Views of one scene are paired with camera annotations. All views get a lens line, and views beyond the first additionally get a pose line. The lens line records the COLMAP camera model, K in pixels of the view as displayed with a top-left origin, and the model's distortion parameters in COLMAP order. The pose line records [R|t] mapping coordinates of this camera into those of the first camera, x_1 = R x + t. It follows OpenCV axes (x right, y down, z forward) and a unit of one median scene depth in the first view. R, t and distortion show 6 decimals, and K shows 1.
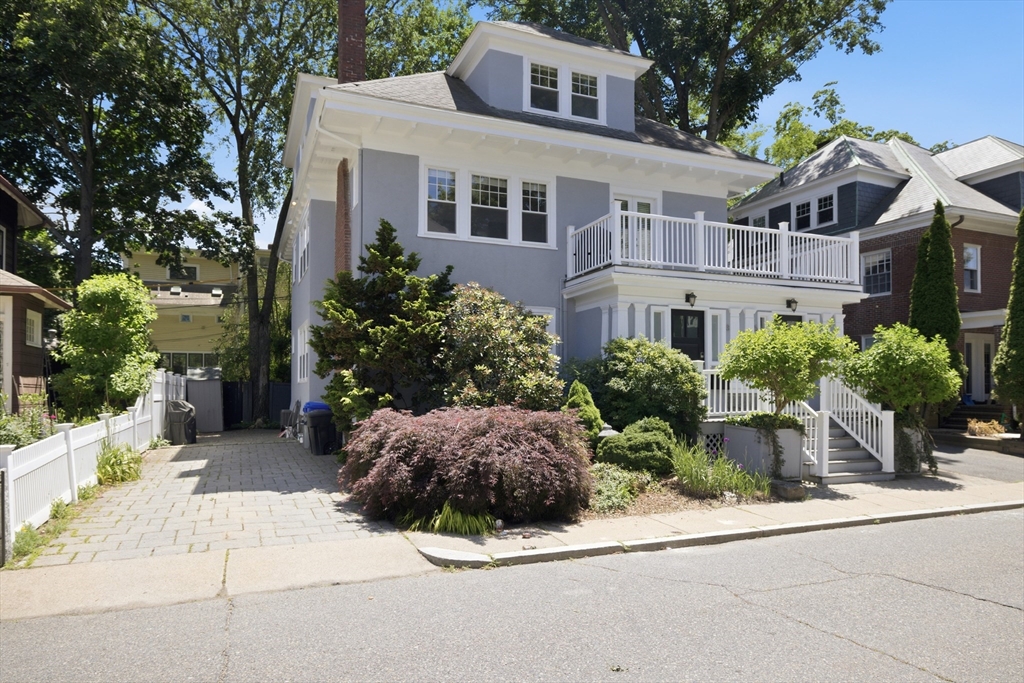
lens RADIAL K [[623.7, 0, 497.8], [0, 623.7, 374.6], [0, 0, 1]] dist [-0.002126, 0.000610]
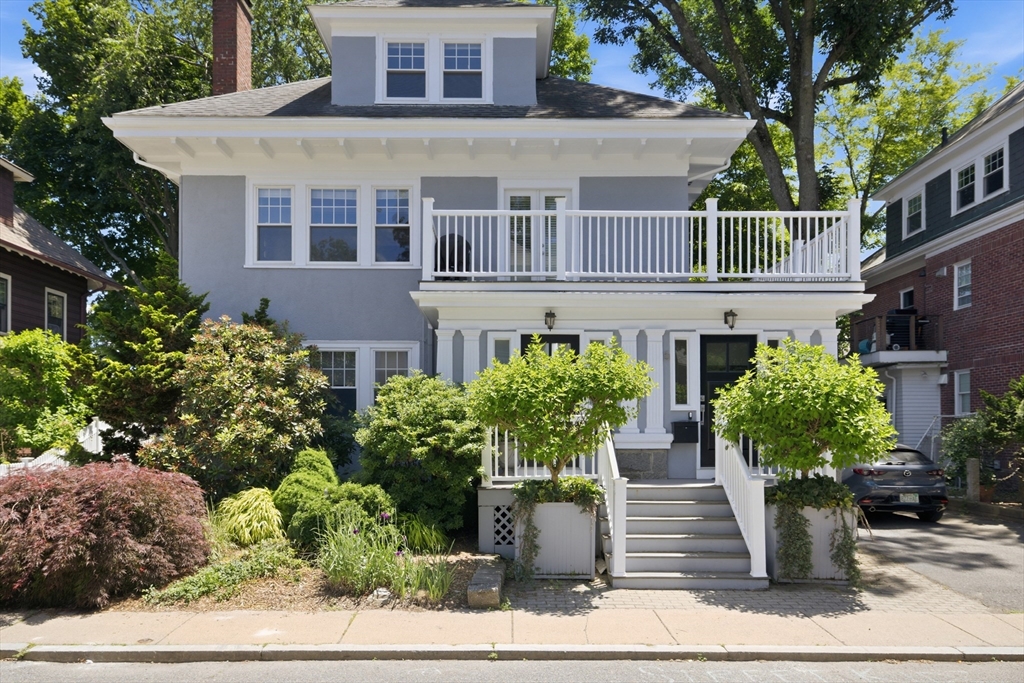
lens RADIAL K [[685.1, 0, 518.2], [0, 685.1, 426.3], [0, 0, 1]] dist [-0.002225, 0.001619]
pose [[0.931310, -0.004997, -0.364194, 0.532286], [0.006852, 0.999969, 0.003802, 0.000699], [0.364164, -0.006036, 0.931315, 0.221014]]
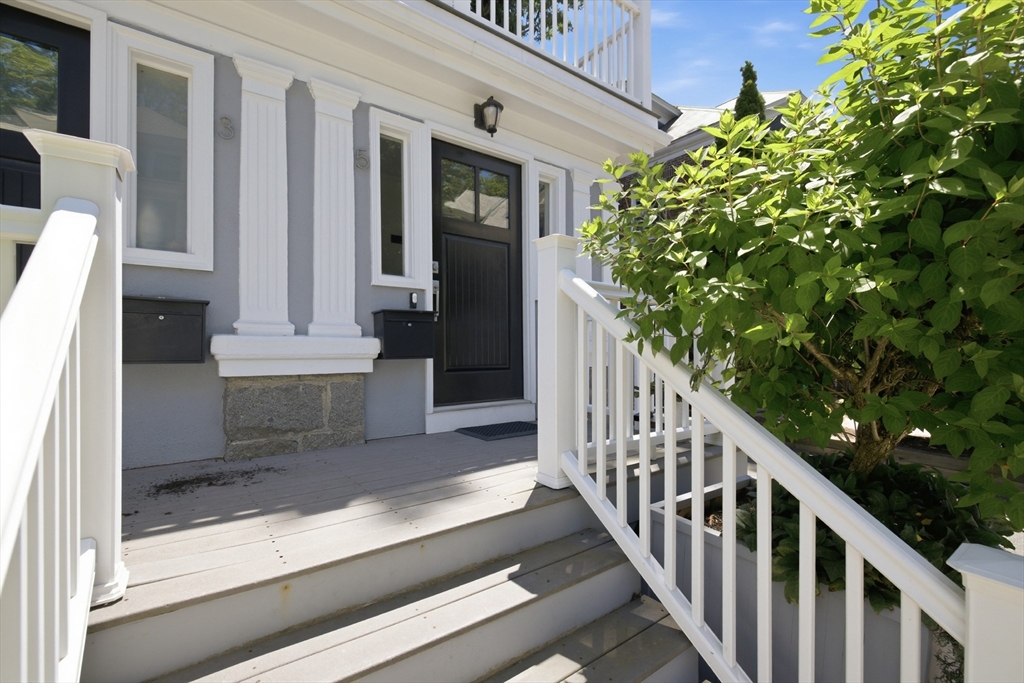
lens RADIAL K [[442.5, 0, 512.5], [0, 442.5, 348.6], [0, 0, 1]] dist [-0.003264, -0.000192]
pose [[0.968123, -0.002892, 0.250457, 0.368914], [0.001924, 0.999990, 0.004108, 0.026391], [-0.250466, -0.003495, 0.968119, 1.050660]]
